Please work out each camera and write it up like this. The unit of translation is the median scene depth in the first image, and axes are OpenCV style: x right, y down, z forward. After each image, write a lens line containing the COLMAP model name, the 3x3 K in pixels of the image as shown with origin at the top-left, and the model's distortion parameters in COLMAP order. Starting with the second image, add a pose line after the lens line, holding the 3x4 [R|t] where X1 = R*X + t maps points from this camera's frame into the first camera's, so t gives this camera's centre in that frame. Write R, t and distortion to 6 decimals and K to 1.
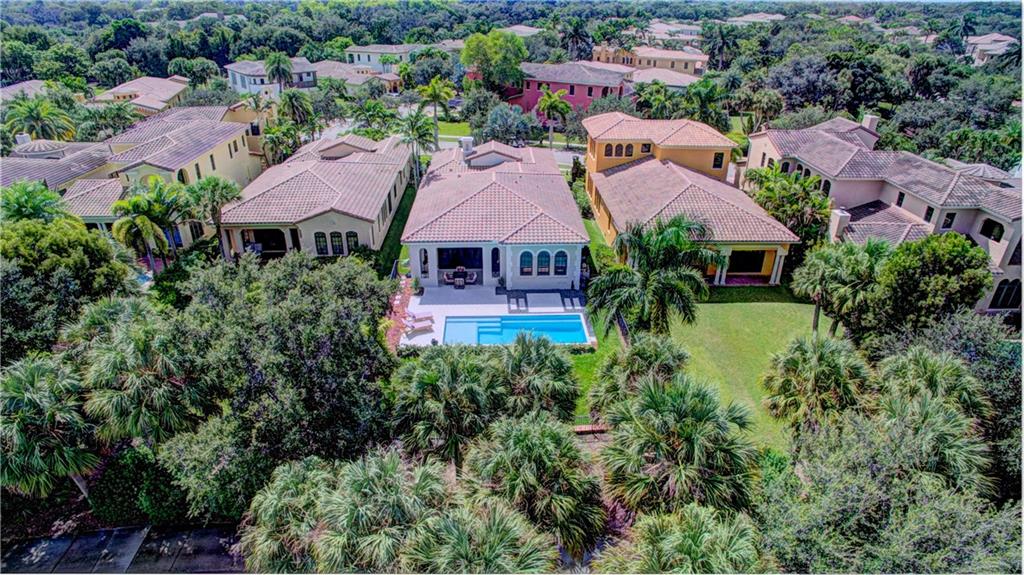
lens RADIAL K [[599.5, 0, 516.1], [0, 599.5, 289.4], [0, 0, 1]] dist [-0.085238, 0.048390]
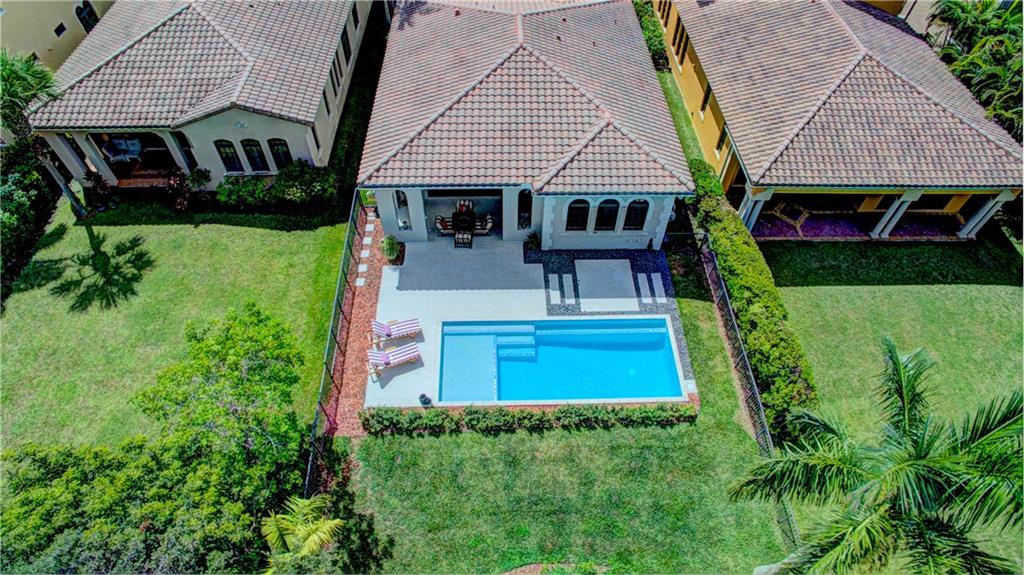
lens RADIAL K [[599.5, 0, 521.0], [0, 599.5, 291.3], [0, 0, 1]] dist [-0.085238, 0.048390]
pose [[0.999881, 0.013701, 0.007127, -0.041244], [-0.015421, 0.910415, 0.413409, -0.215829], [-0.000825, -0.413469, 0.910518, 0.439436]]
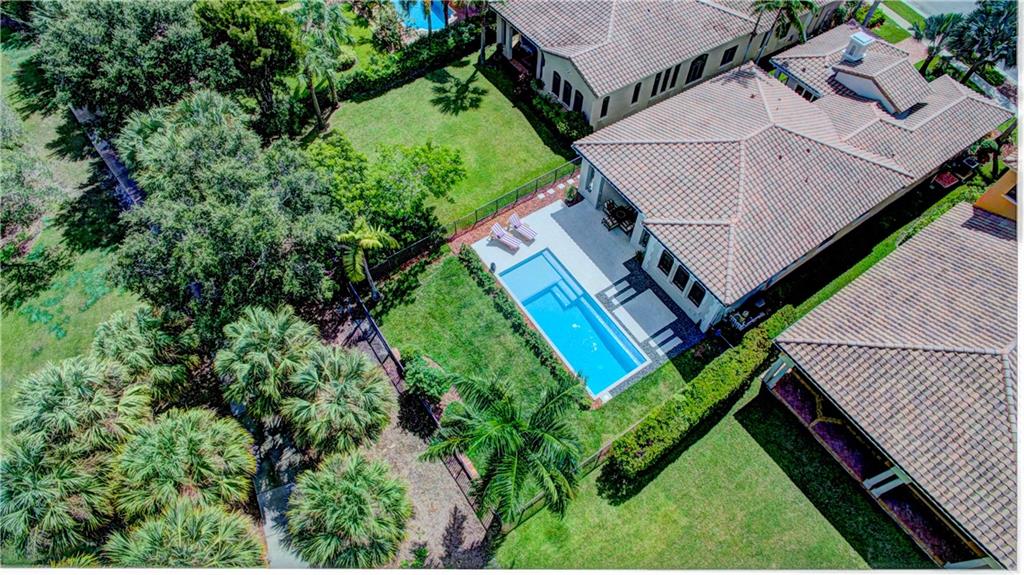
lens RADIAL K [[599.5, 0, 511.1], [0, 599.5, 278.1], [0, 0, 1]] dist [-0.085238, 0.048390]
pose [[0.528892, 0.703295, -0.475026, 0.289616], [-0.410227, 0.701838, 0.582355, -0.393404], [0.742958, -0.113135, 0.659707, 0.342862]]
